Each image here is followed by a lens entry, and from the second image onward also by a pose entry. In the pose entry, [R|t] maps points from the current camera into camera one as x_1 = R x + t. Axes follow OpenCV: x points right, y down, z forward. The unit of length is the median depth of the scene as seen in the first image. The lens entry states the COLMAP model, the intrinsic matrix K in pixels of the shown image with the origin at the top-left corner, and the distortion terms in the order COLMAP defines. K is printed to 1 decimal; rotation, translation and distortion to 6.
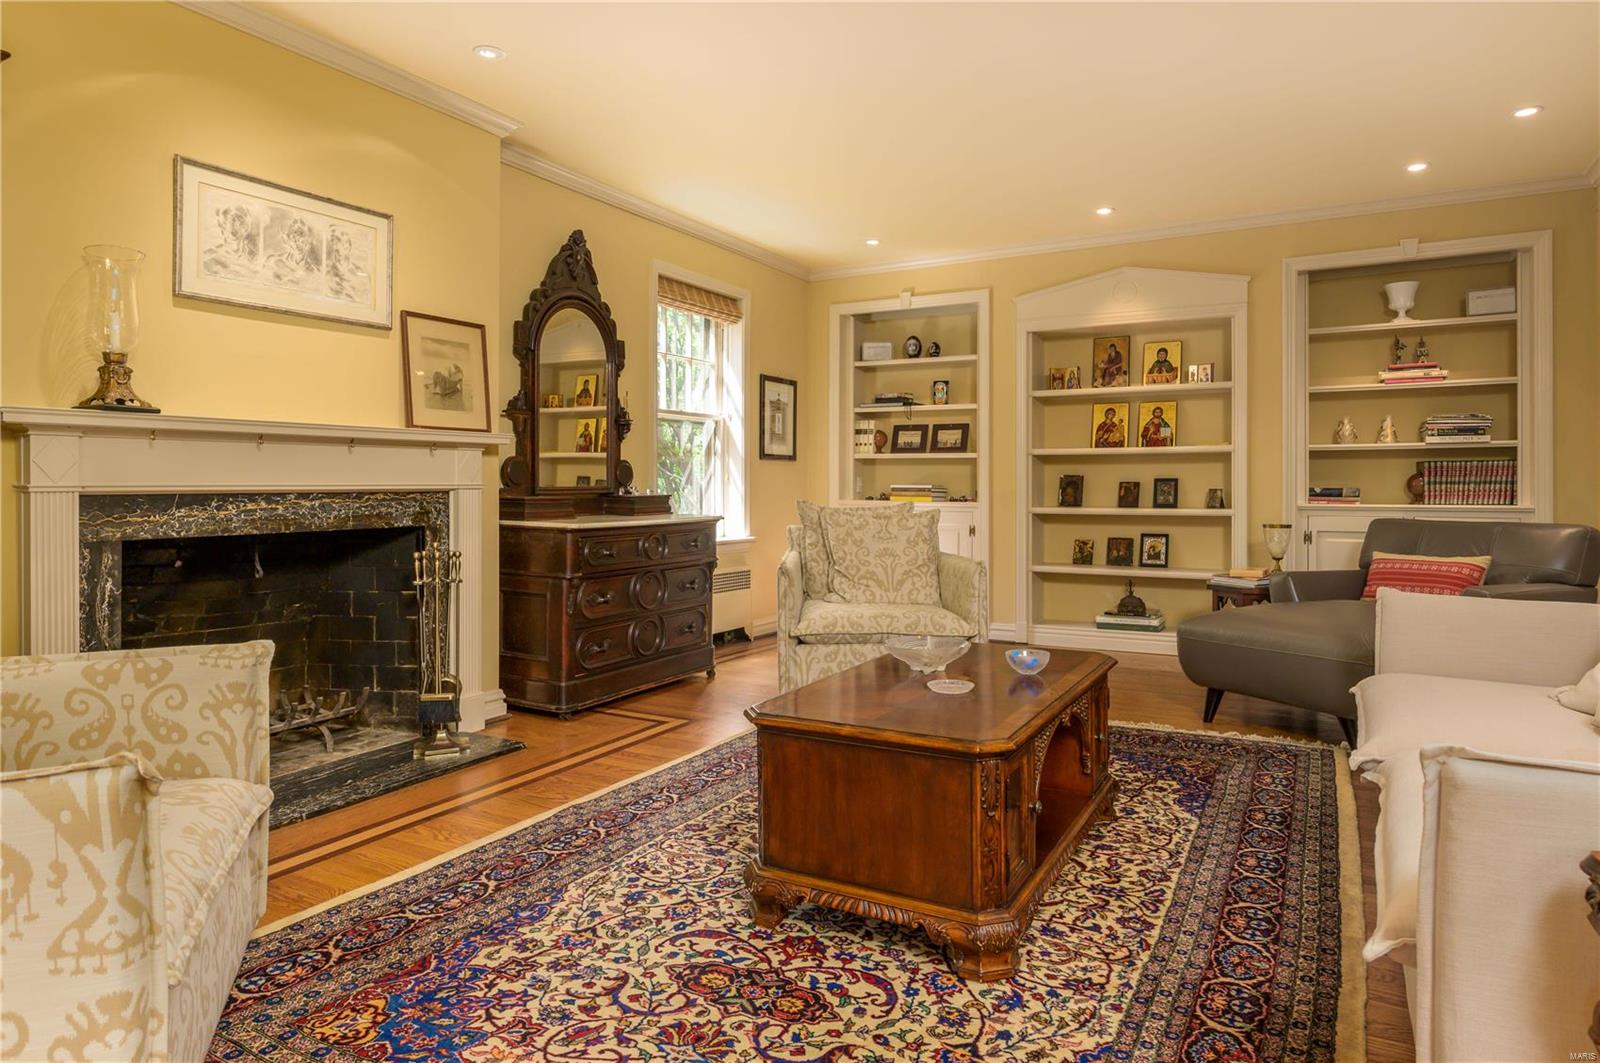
lens RADIAL K [[855.0, 0, 830.4], [0, 855.0, 490.4], [0, 0, 1]] dist [0.000069, -0.003219]
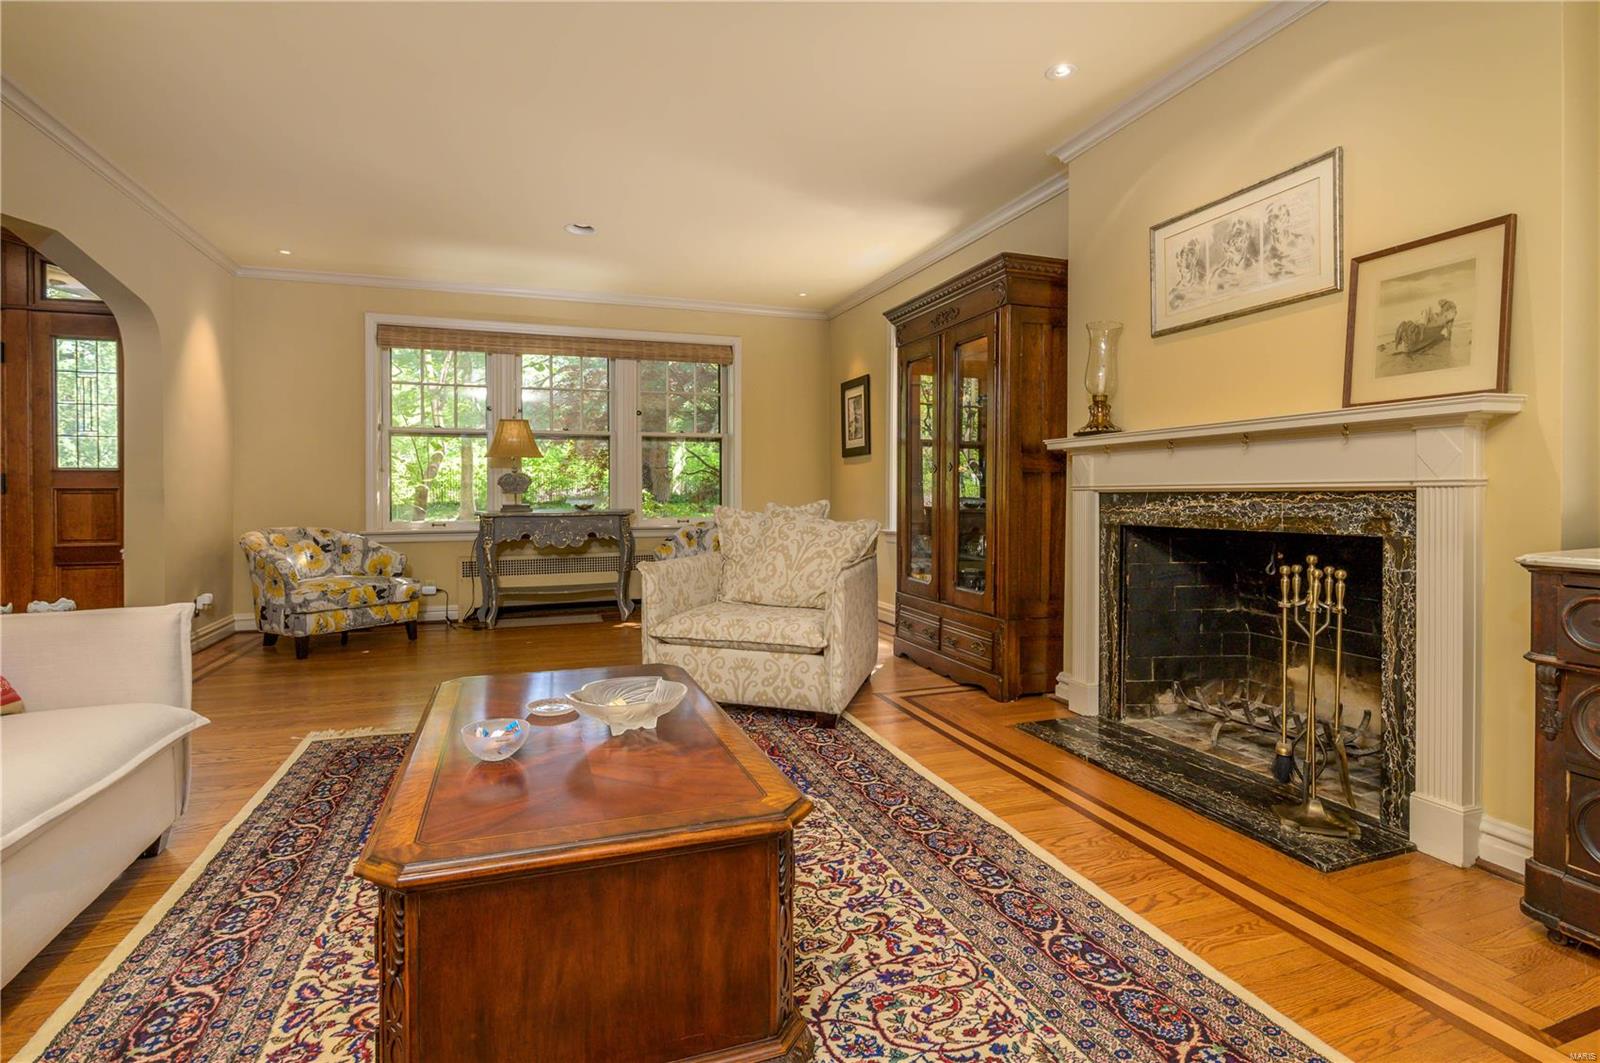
lens RADIAL K [[765.6, 0, 794.7], [0, 765.6, 497.1], [0, 0, 1]] dist [-0.005100, -0.001072]
pose [[-0.650297, 0.005582, -0.759659, 0.478046], [-0.002470, 0.999952, 0.009462, 0.002619], [0.759676, 0.008029, -0.650252, 1.399923]]
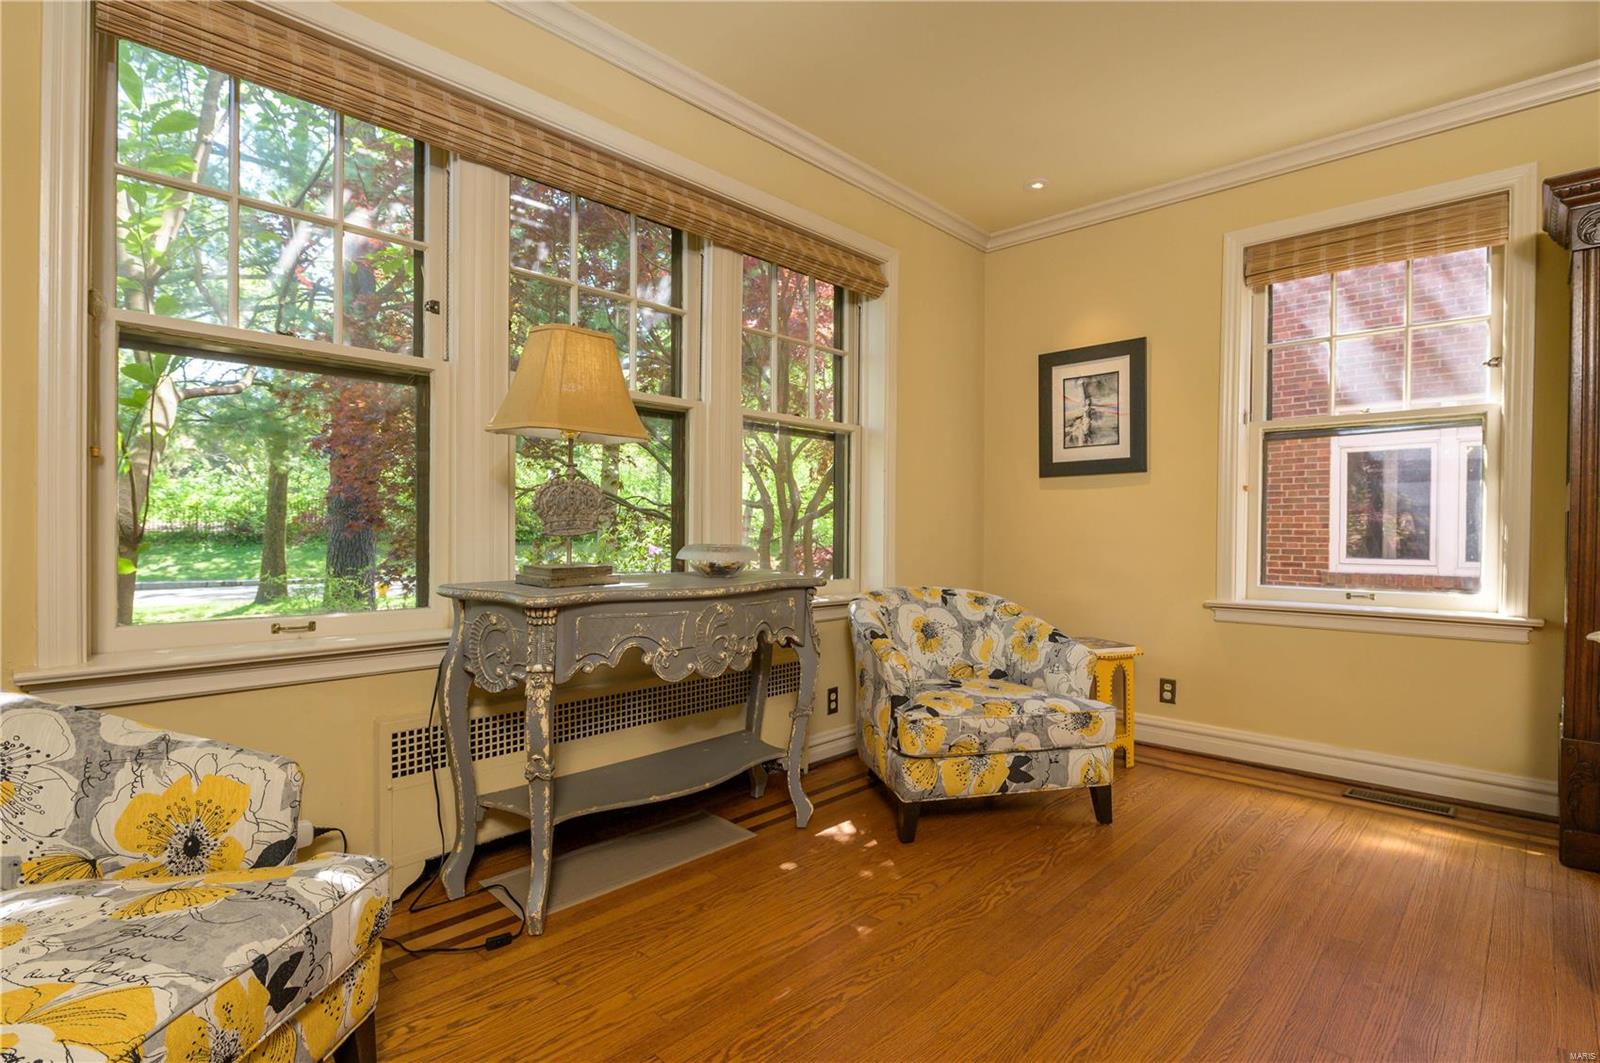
lens RADIAL K [[765.6, 0, 801.8], [0, 765.6, 535.0], [0, 0, 1]] dist [-0.005100, -0.001072]
pose [[-0.243397, 0.002473, -0.969924, 0.331136], [-0.008812, 0.999950, 0.004761, 0.004478], [0.969887, 0.009706, -0.243363, 0.841930]]
